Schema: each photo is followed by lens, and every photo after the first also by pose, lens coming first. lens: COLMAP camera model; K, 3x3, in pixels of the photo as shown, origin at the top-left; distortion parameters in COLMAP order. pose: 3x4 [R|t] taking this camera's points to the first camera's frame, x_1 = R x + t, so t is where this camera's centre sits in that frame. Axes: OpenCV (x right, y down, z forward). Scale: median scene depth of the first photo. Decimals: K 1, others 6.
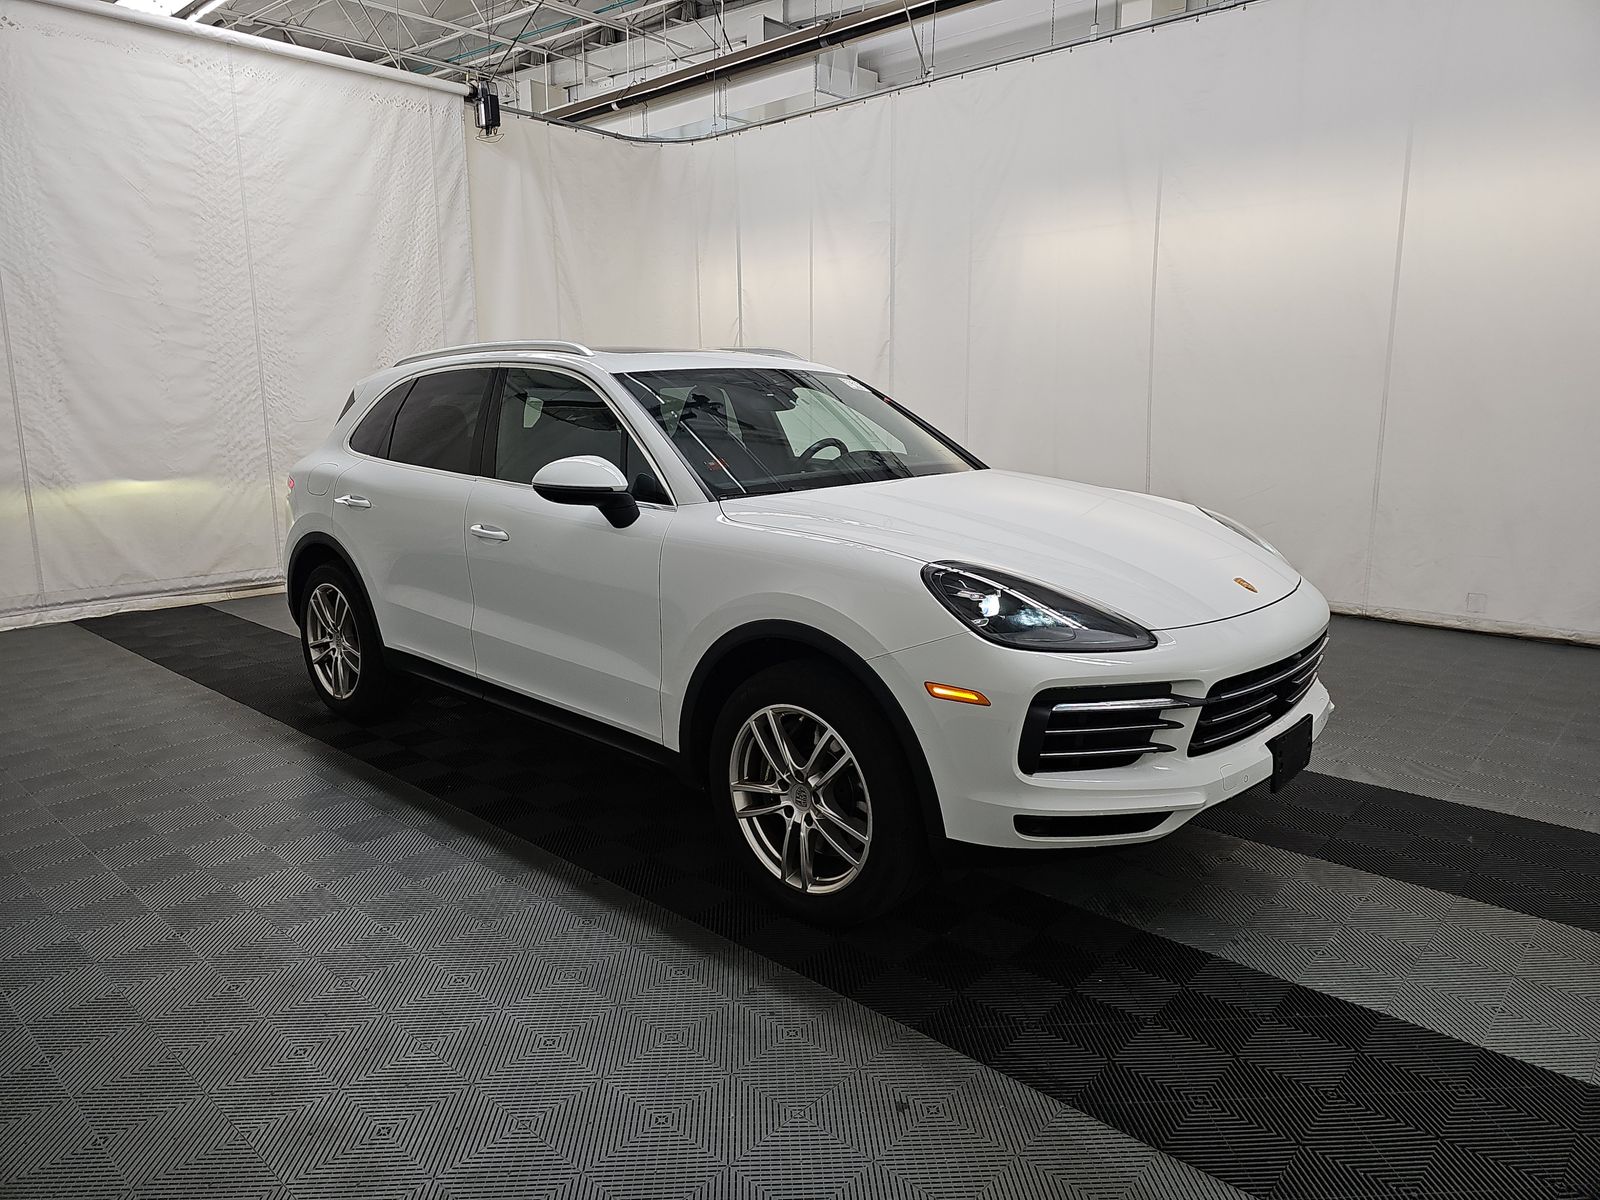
lens RADIAL K [[1055.0, 0, 804.9], [0, 1055.0, 590.7], [0, 0, 1]] dist [0.041979, -0.041167]
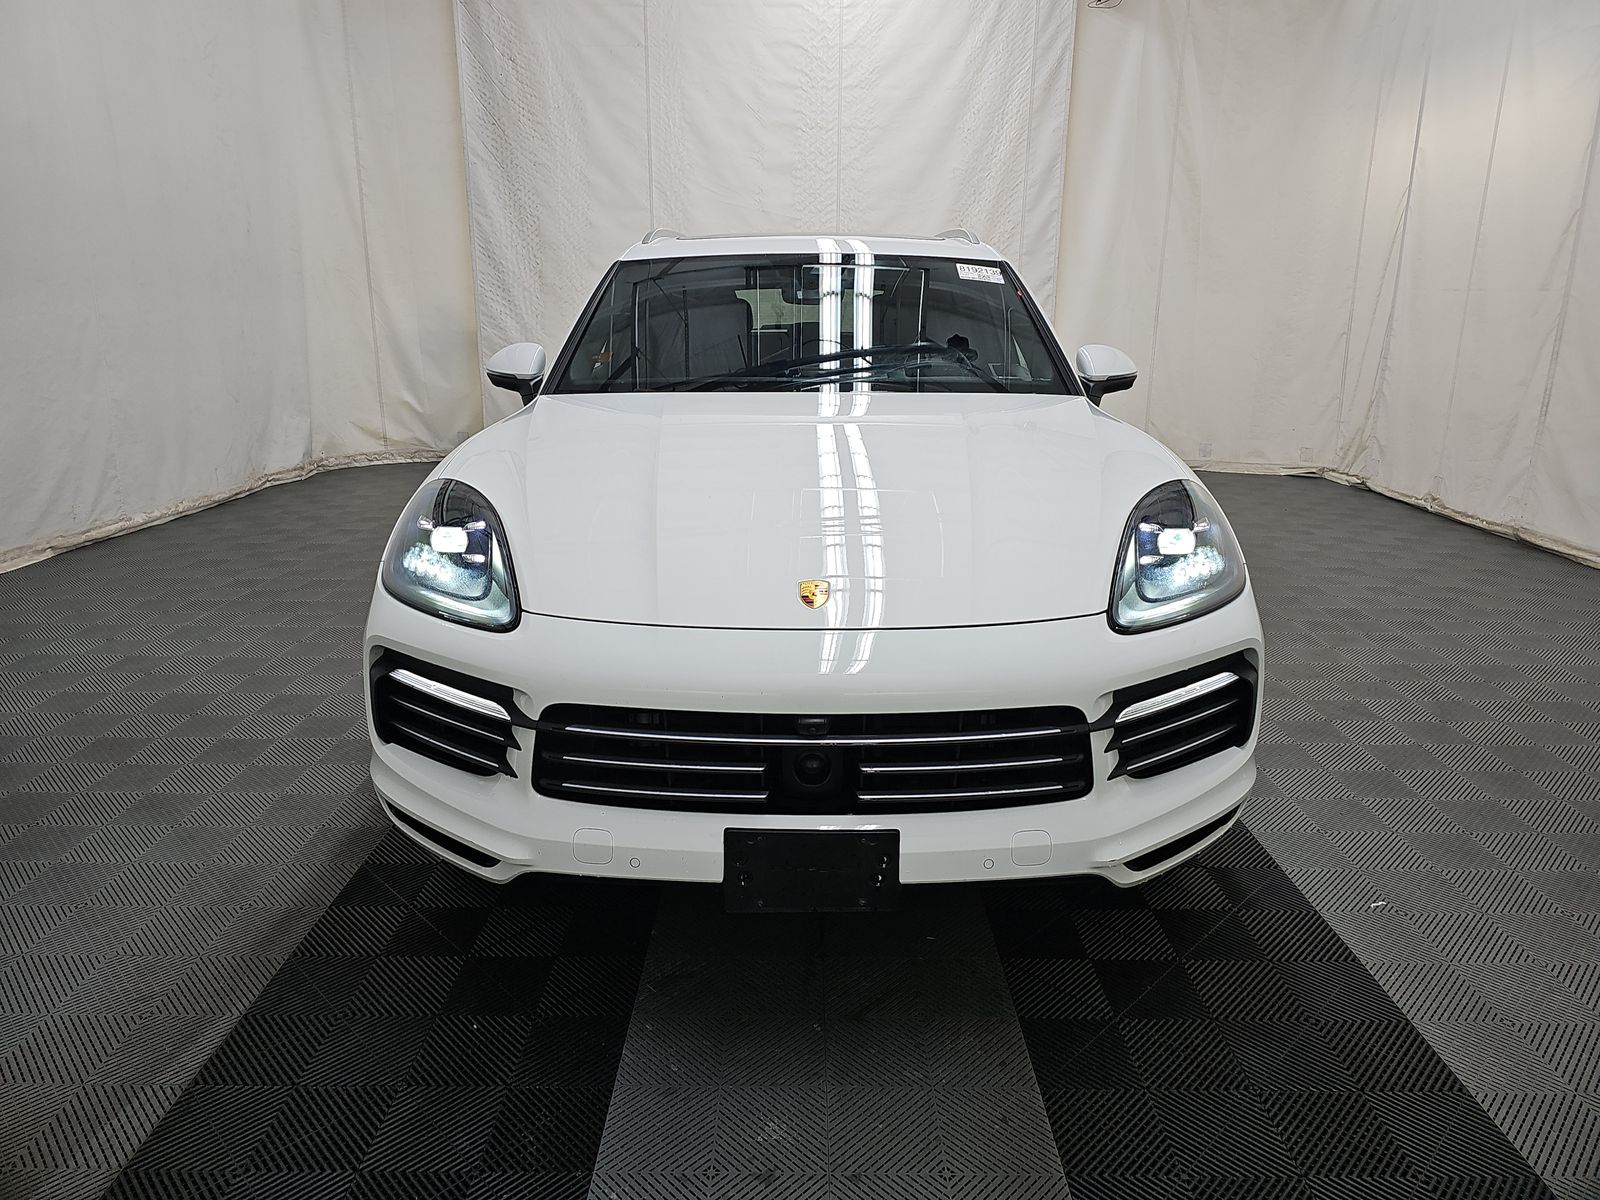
lens RADIAL K [[1055.0, 0, 804.9], [0, 1055.0, 590.7], [0, 0, 1]] dist [0.041979, -0.041167]
pose [[0.669269, 0.210021, -0.712721, 0.315385], [-0.143301, 0.977697, 0.153539, -0.038929], [0.729071, -0.000625, 0.684438, 0.202637]]
